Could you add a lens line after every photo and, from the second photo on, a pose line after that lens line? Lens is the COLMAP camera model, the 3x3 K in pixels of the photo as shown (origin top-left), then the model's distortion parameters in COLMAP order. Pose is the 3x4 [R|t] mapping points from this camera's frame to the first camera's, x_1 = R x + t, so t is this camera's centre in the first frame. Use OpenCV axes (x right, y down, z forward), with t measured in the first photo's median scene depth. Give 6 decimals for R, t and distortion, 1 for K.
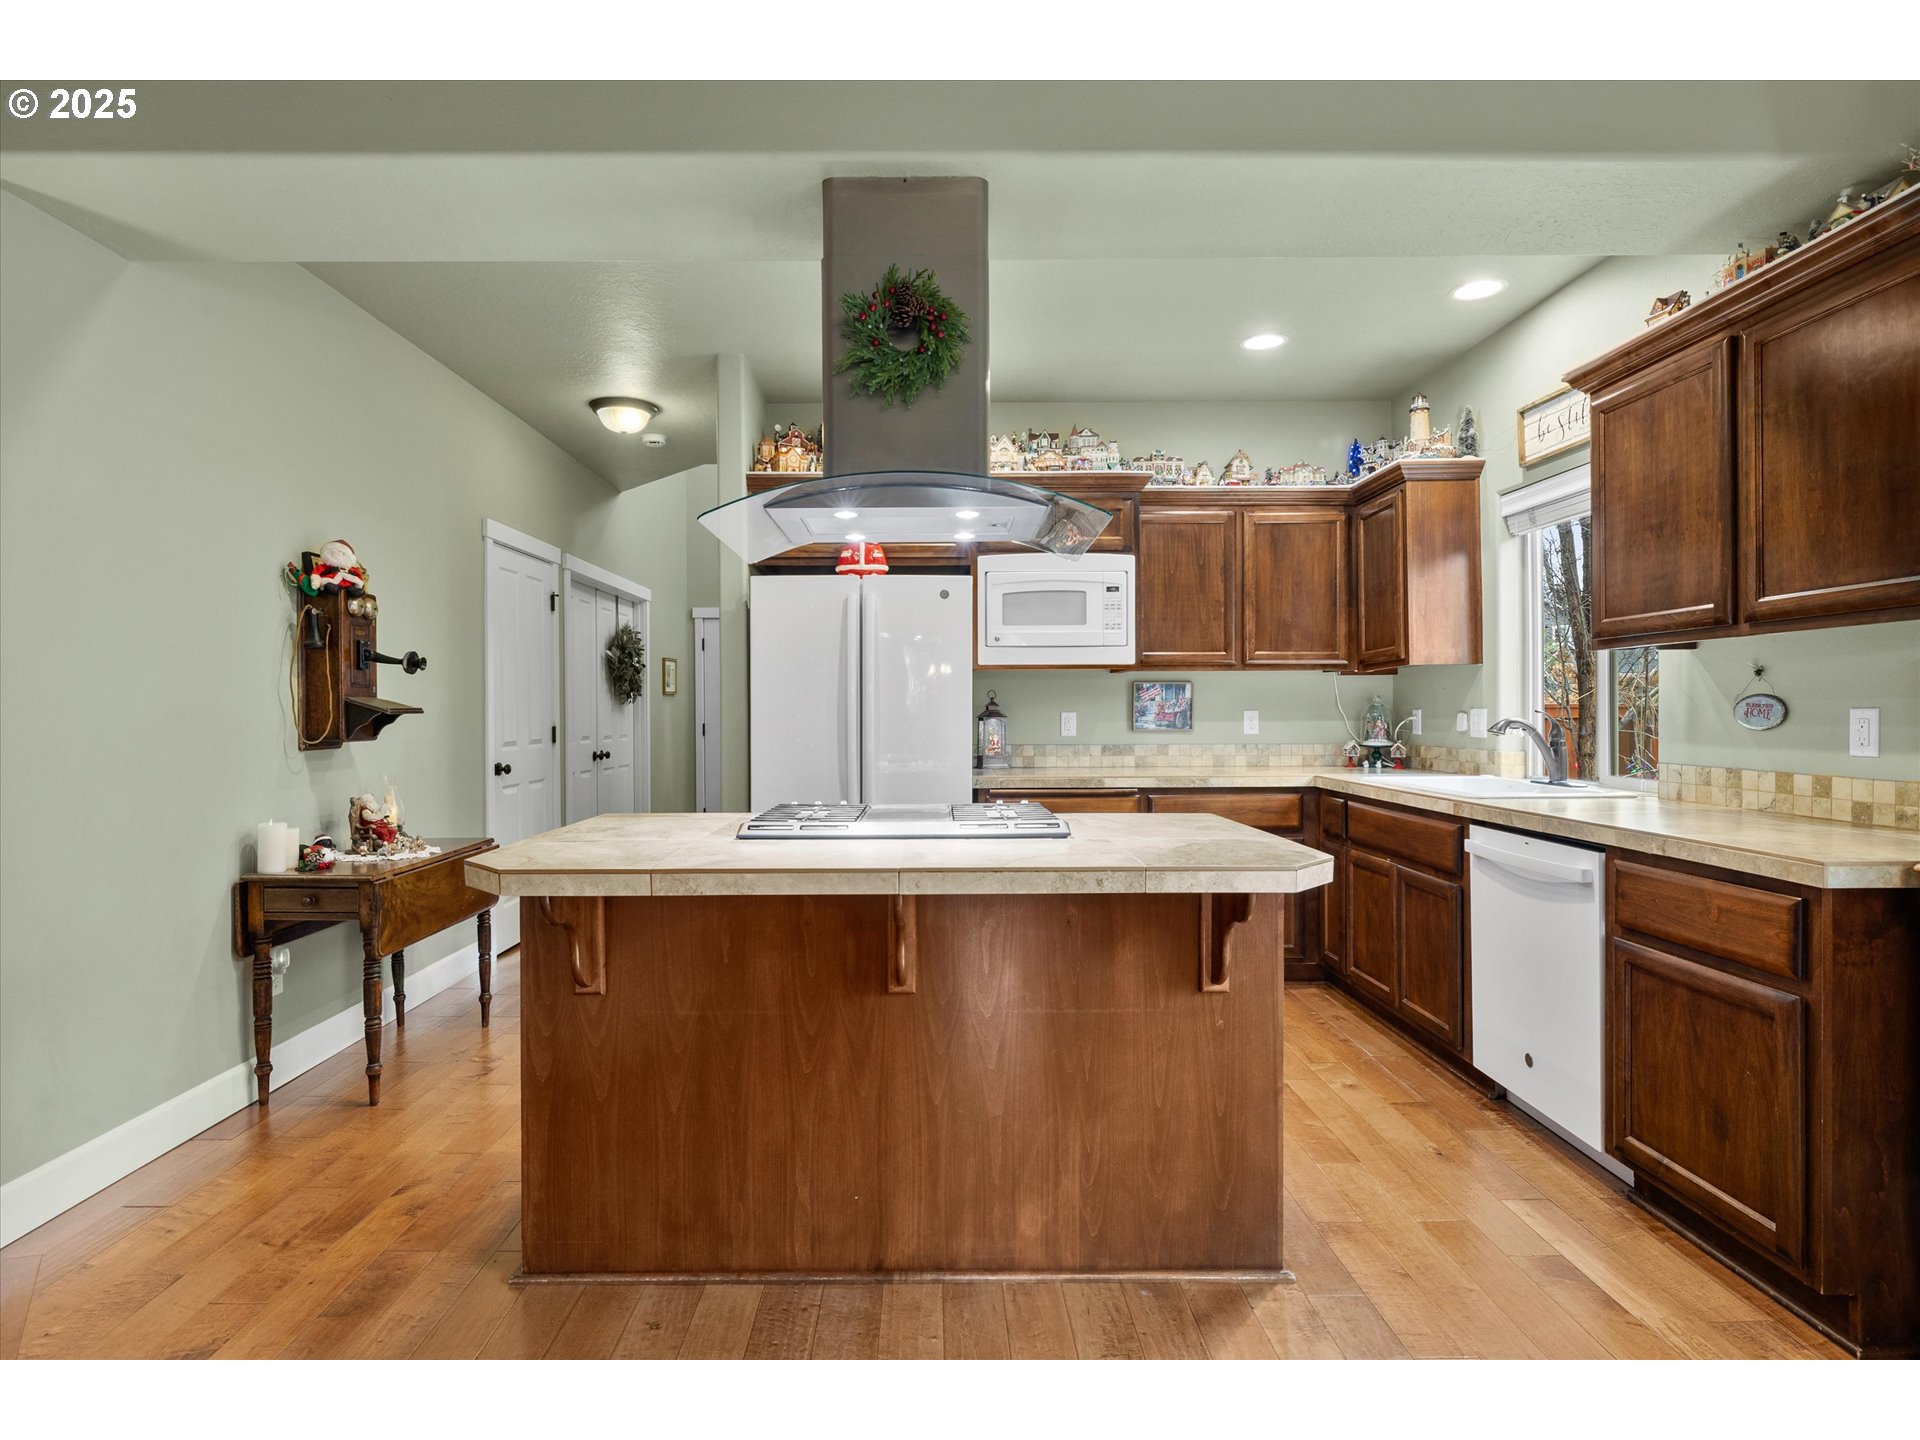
lens RADIAL K [[984.1, 0, 932.3], [0, 984.1, 709.5], [0, 0, 1]] dist [-0.001677, 0.000026]
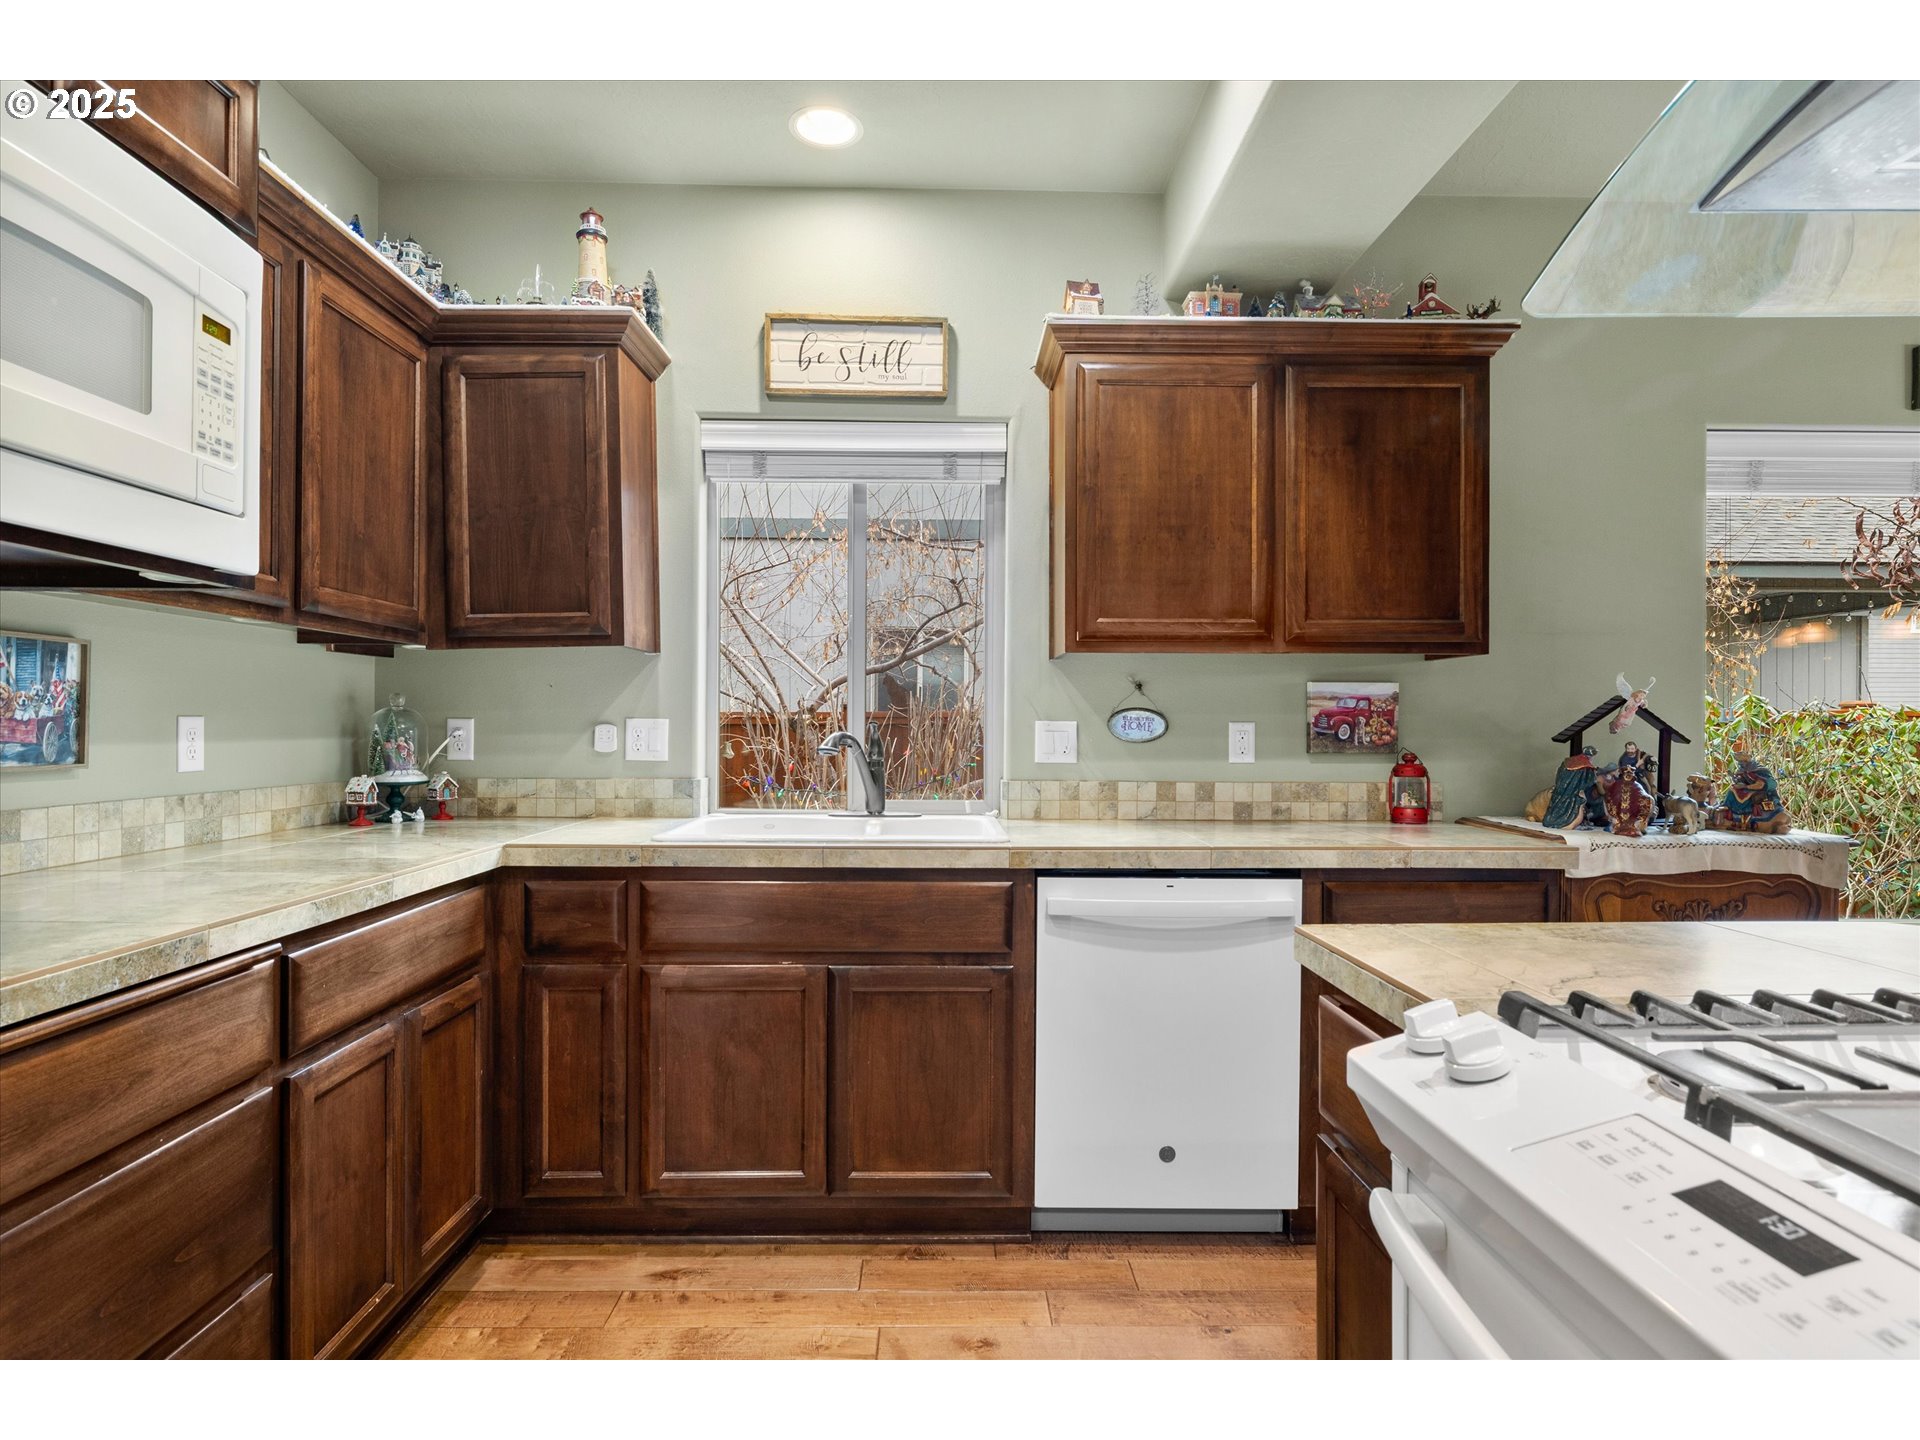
lens RADIAL K [[1029.4, 0, 960.0], [0, 1029.4, 720.0], [0, 0, 1]] dist [0.000177, 0.000094]
pose [[-0.021004, 0.009204, 0.999737, -0.174609], [-0.005804, 0.999940, -0.009328, 0.006108], [-0.999763, -0.005998, -0.020950, 0.866947]]
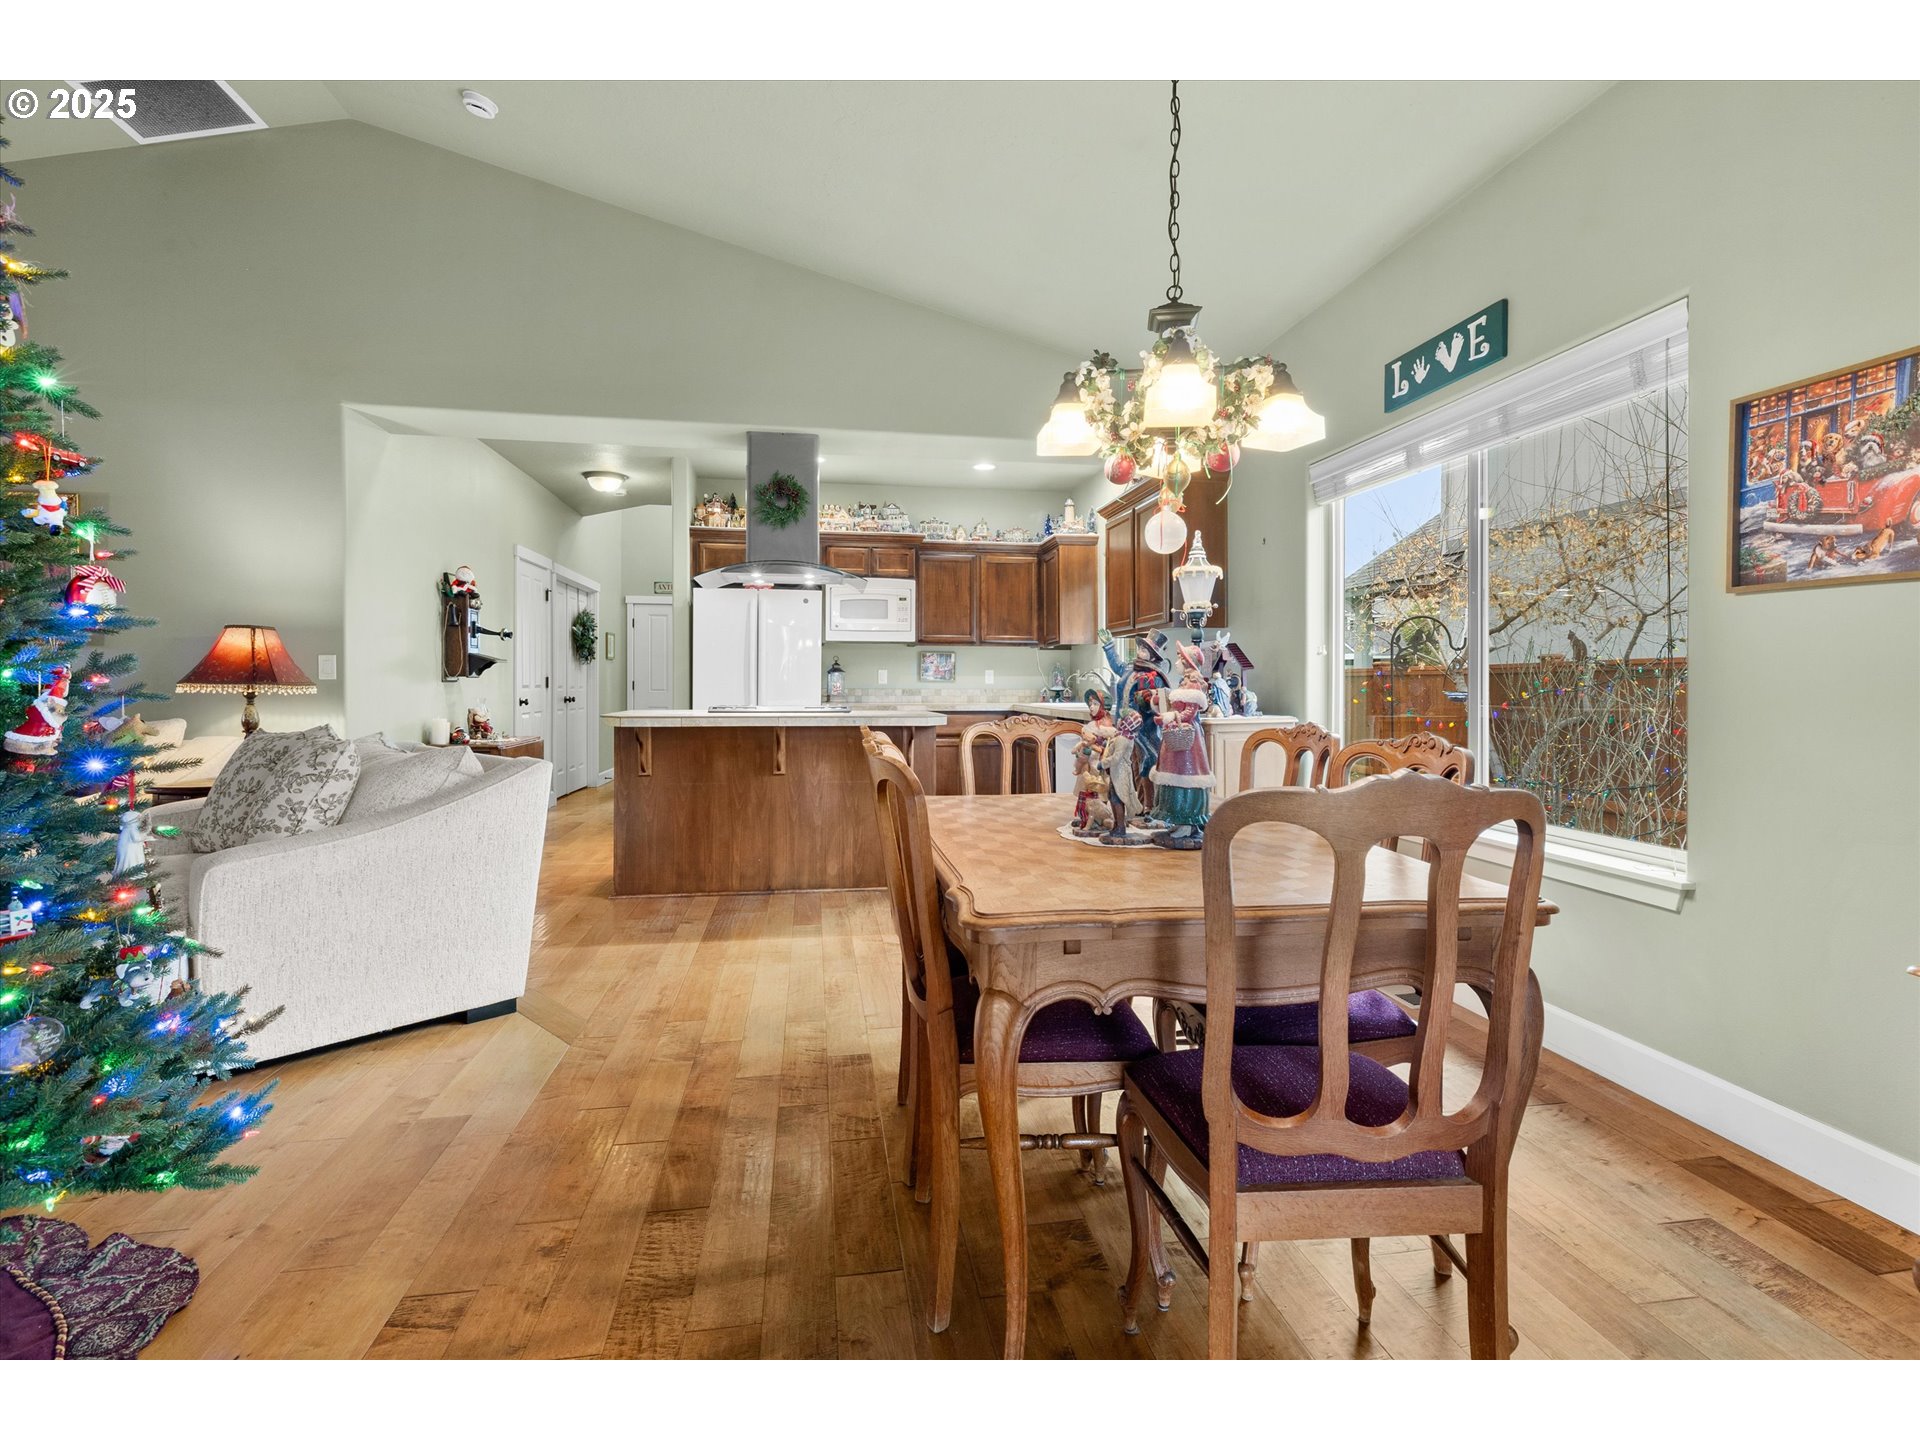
lens RADIAL K [[896.2, 0, 969.0], [0, 896.2, 684.3], [0, 0, 1]] dist [-0.001132, -0.000689]
pose [[0.984900, 0.007052, 0.172978, 0.025091], [-0.007383, 0.999972, 0.001275, 0.031566], [-0.172964, -0.002533, 0.984925, -0.683274]]
